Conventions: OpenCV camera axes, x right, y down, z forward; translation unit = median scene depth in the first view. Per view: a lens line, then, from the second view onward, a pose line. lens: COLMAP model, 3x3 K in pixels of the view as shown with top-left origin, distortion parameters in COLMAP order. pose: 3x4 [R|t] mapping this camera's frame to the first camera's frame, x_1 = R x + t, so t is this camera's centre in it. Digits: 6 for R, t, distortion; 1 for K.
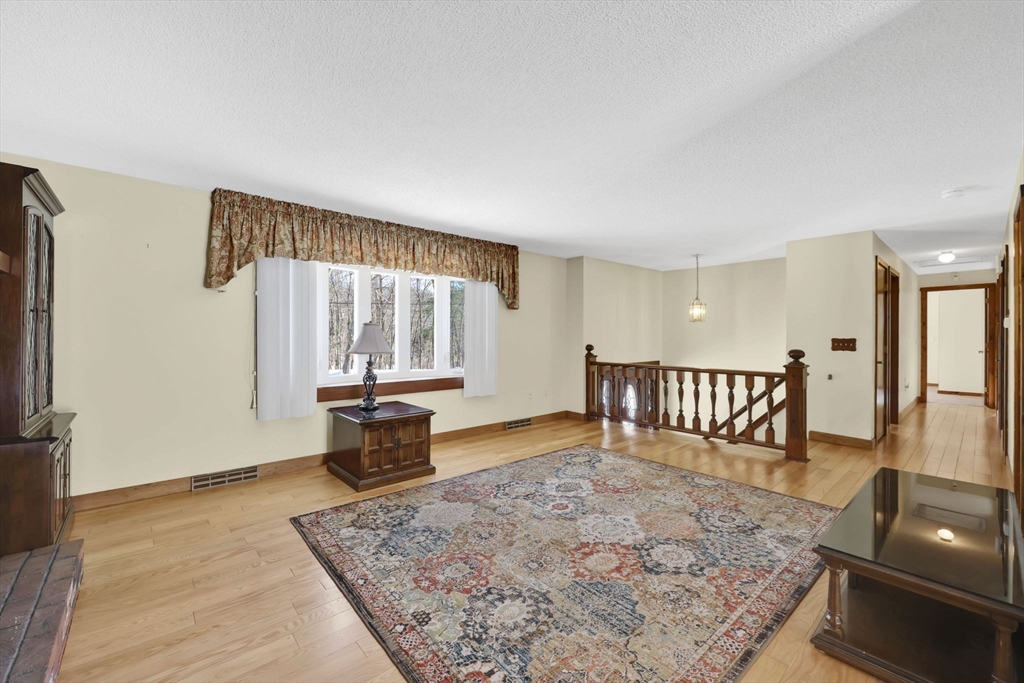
lens RADIAL K [[418.7, 0, 505.0], [0, 418.7, 335.4], [0, 0, 1]] dist [-0.000940, 0.000028]
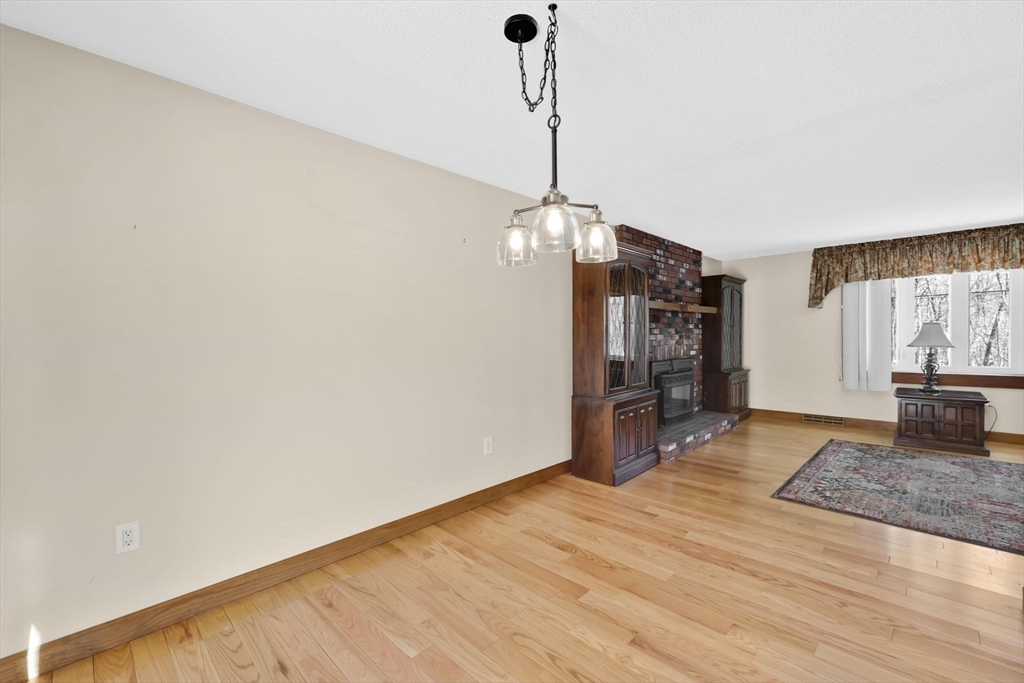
lens RADIAL K [[427.3, 0, 509.5], [0, 427.3, 343.6], [0, 0, 1]] dist [0.000663, 0.000335]
pose [[0.077780, 0.009709, -0.996923, 1.039470], [0.013154, 0.999856, 0.010764, 0.003713], [0.996884, -0.013951, 0.077641, -0.419210]]
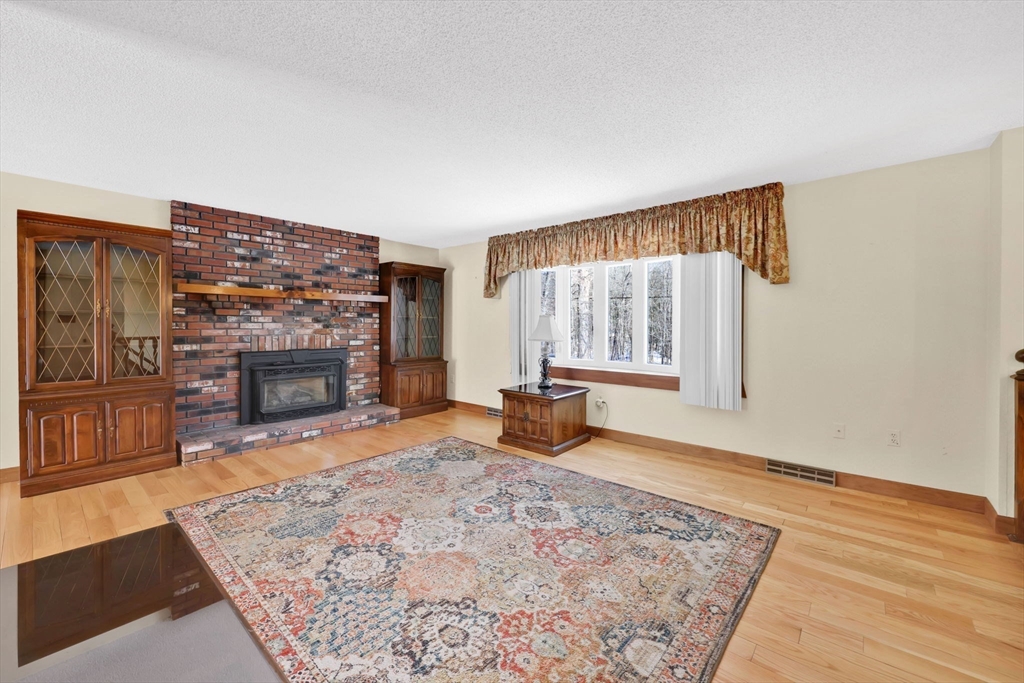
lens RADIAL K [[402.2, 0, 506.0], [0, 402.2, 339.0], [0, 0, 1]] dist [-0.002442, -0.000139]
pose [[0.143171, 0.031956, -0.989182, 0.983120], [-0.004338, 0.999489, 0.031661, 0.001874], [0.989688, -0.000242, 0.143236, 0.897950]]
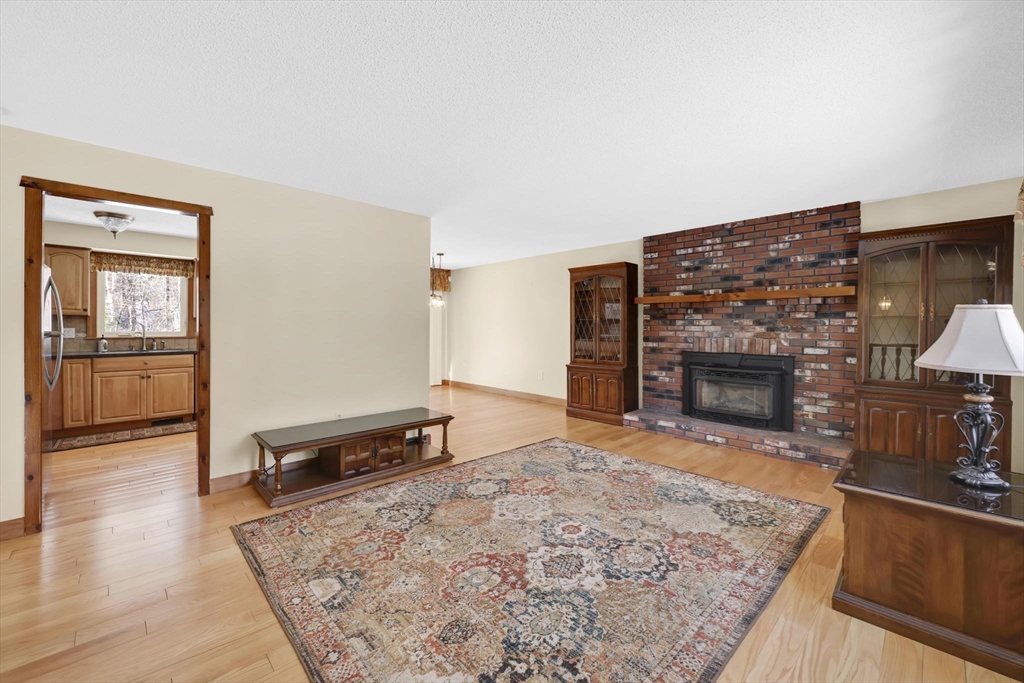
lens RADIAL K [[415.7, 0, 514.7], [0, 415.7, 343.3], [0, 0, 1]] dist [-0.001480, 0.000006]
pose [[-0.997543, -0.004281, -0.069925, 0.298472], [-0.007293, 0.999054, 0.042876, -0.002477], [0.069676, 0.043280, -0.996630, 1.764945]]
